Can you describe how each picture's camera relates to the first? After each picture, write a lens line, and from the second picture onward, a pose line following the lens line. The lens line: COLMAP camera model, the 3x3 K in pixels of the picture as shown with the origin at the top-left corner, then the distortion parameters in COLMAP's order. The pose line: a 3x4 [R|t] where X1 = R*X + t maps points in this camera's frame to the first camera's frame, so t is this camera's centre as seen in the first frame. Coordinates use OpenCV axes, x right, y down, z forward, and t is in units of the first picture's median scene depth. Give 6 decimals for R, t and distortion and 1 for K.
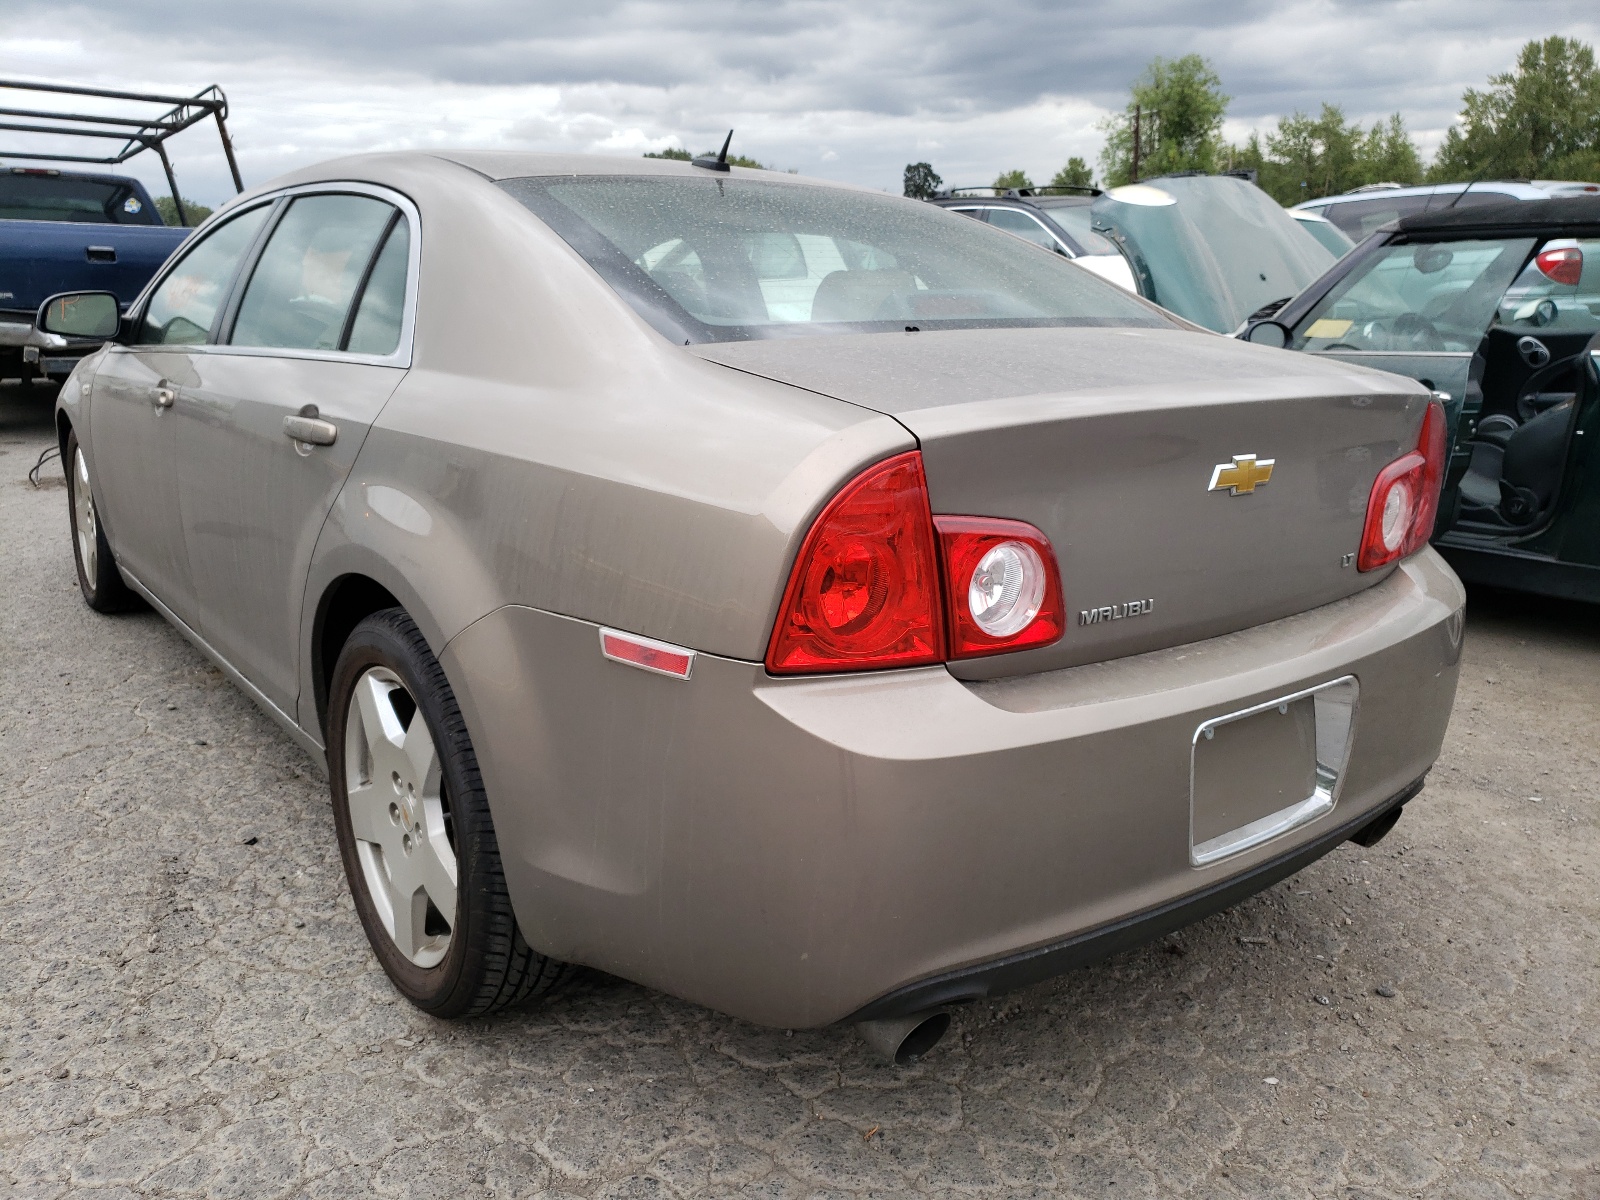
lens RADIAL K [[1243.2, 0, 805.3], [0, 1243.2, 603.3], [0, 0, 1]] dist [-0.003271, 0.039761]
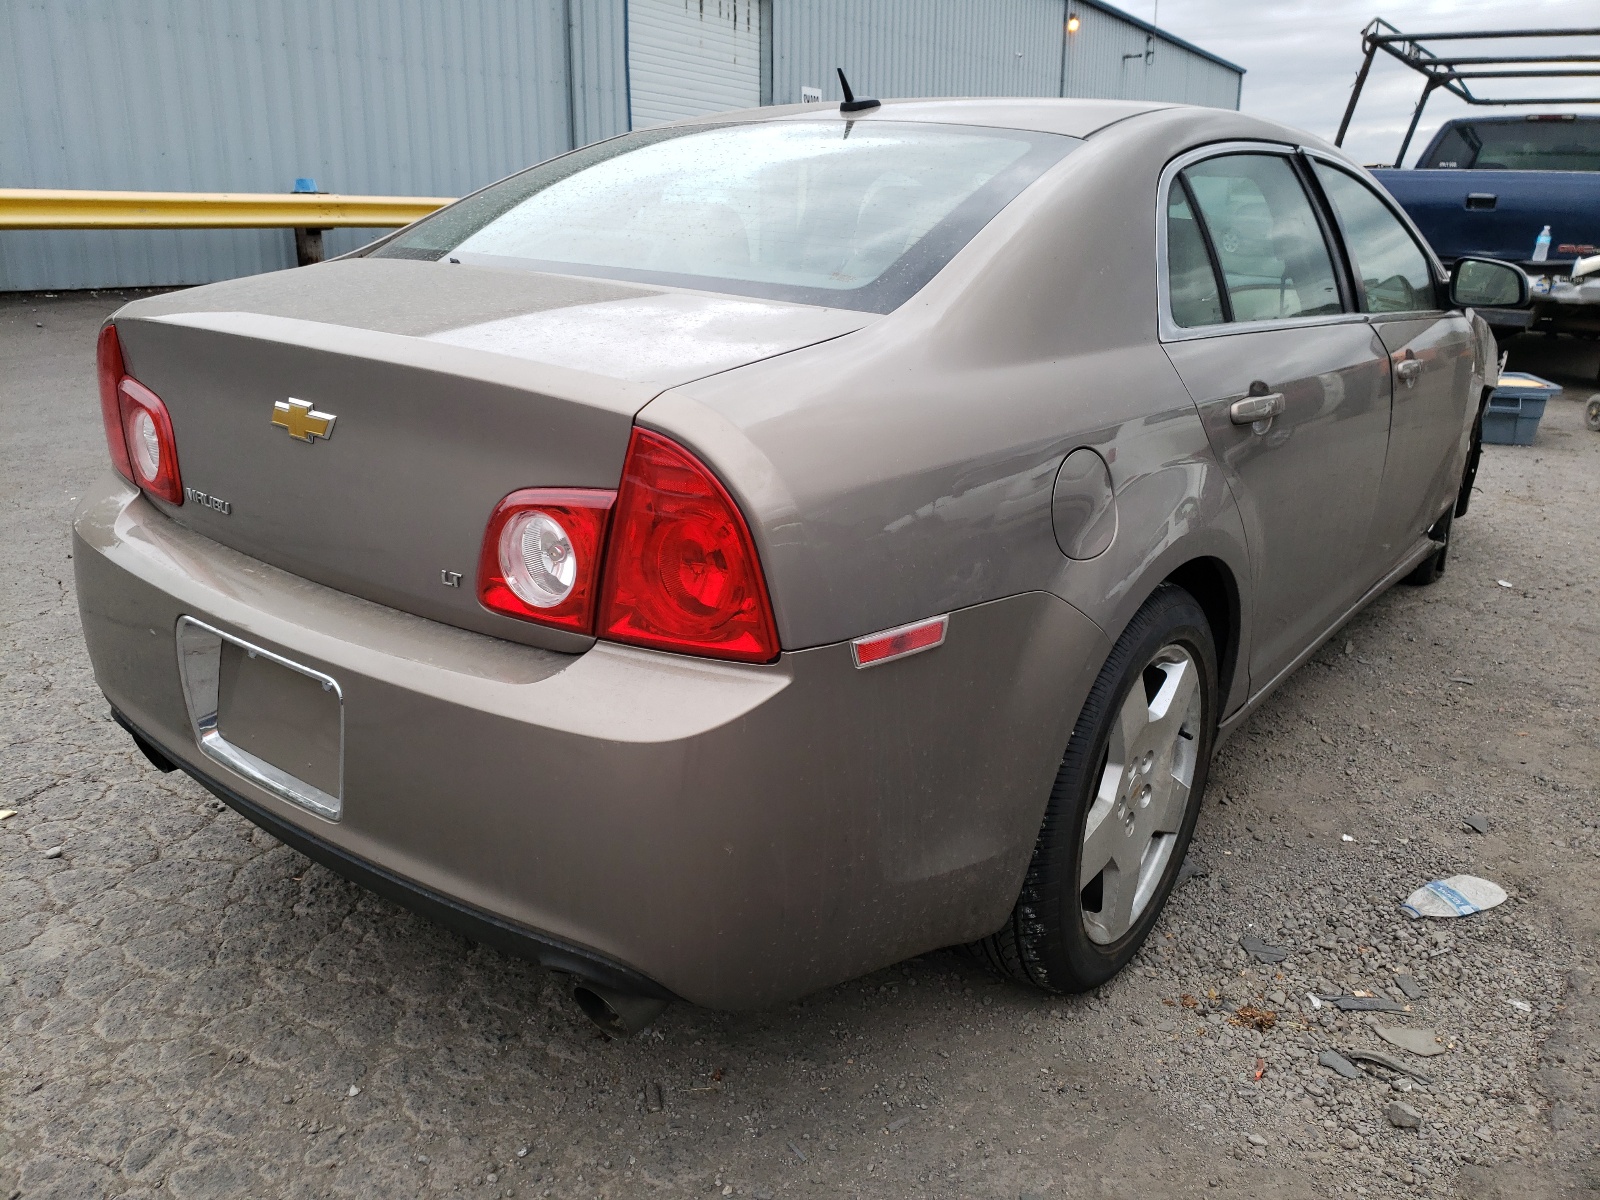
lens RADIAL K [[1243.2, 0, 805.3], [0, 1243.2, 603.3], [0, 0, 1]] dist [-0.003271, 0.039761]
pose [[0.274273, 0.294215, -0.915539, 1.316668], [-0.287902, 0.933503, 0.213739, -0.274952], [0.917544, 0.204963, 0.340740, 0.997891]]
